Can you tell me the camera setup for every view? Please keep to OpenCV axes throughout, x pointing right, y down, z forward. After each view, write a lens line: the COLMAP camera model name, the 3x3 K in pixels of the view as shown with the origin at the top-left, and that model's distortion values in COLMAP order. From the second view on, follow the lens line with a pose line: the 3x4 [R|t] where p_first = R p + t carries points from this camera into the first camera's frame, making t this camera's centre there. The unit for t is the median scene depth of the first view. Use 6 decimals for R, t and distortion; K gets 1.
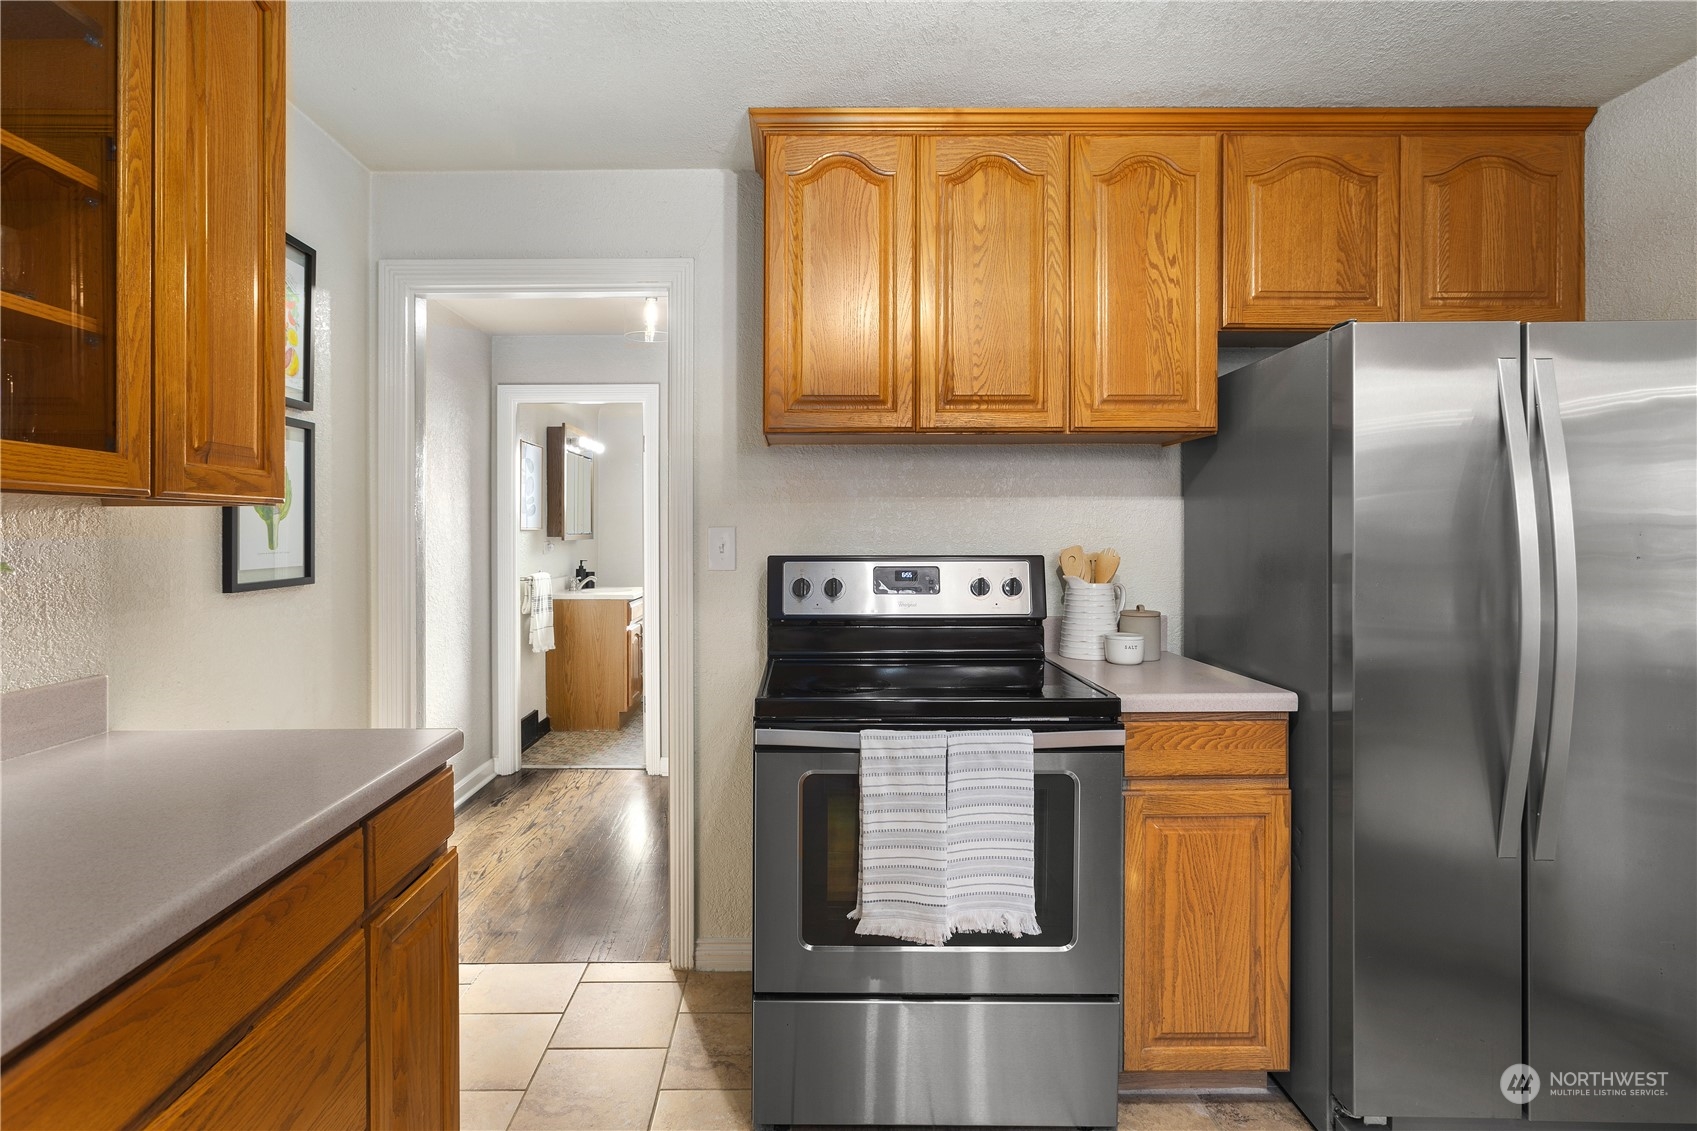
lens RADIAL K [[835.7, 0, 834.1], [0, 835.7, 526.6], [0, 0, 1]] dist [-0.010334, 0.003949]
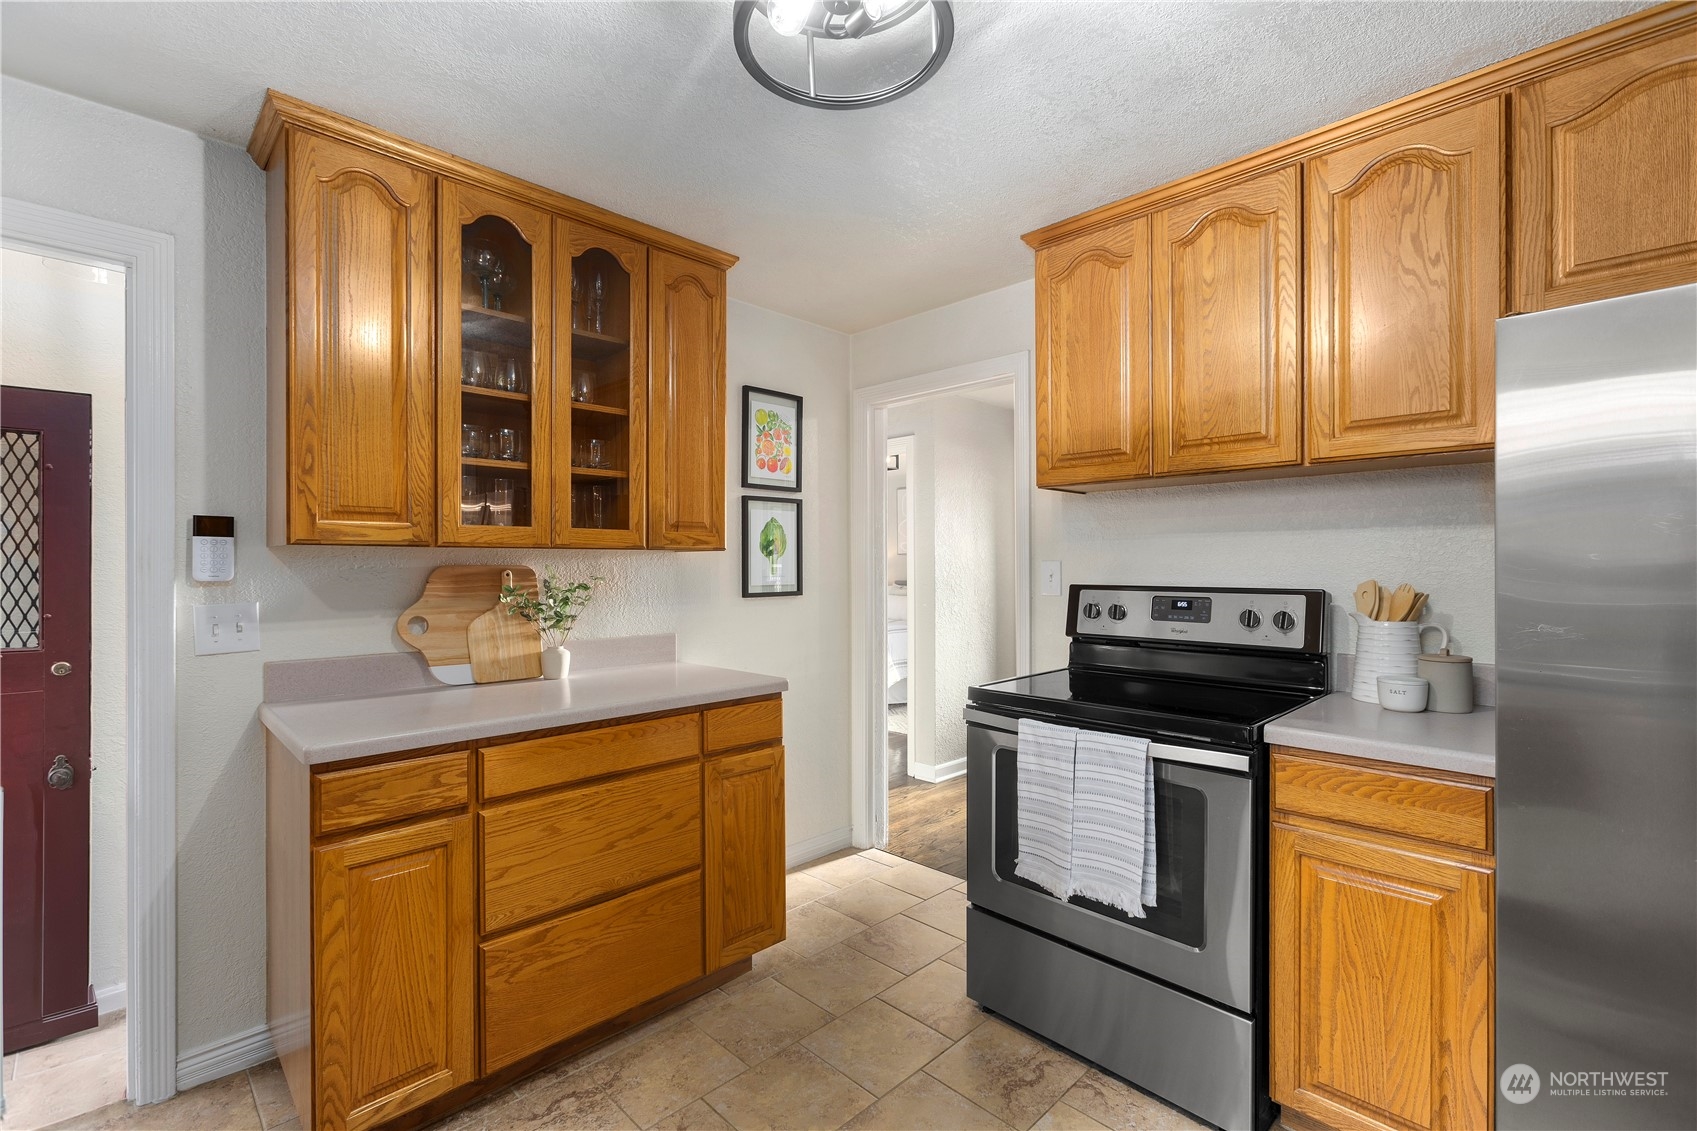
lens RADIAL K [[766.3, 0, 853.3], [0, 766.3, 557.8], [0, 0, 1]] dist [-0.001591, 0.001783]
pose [[0.696980, -0.004535, -0.717076, 0.567377], [0.002846, 0.999990, -0.003557, -0.001213], [0.717085, 0.000439, 0.696986, -0.011232]]
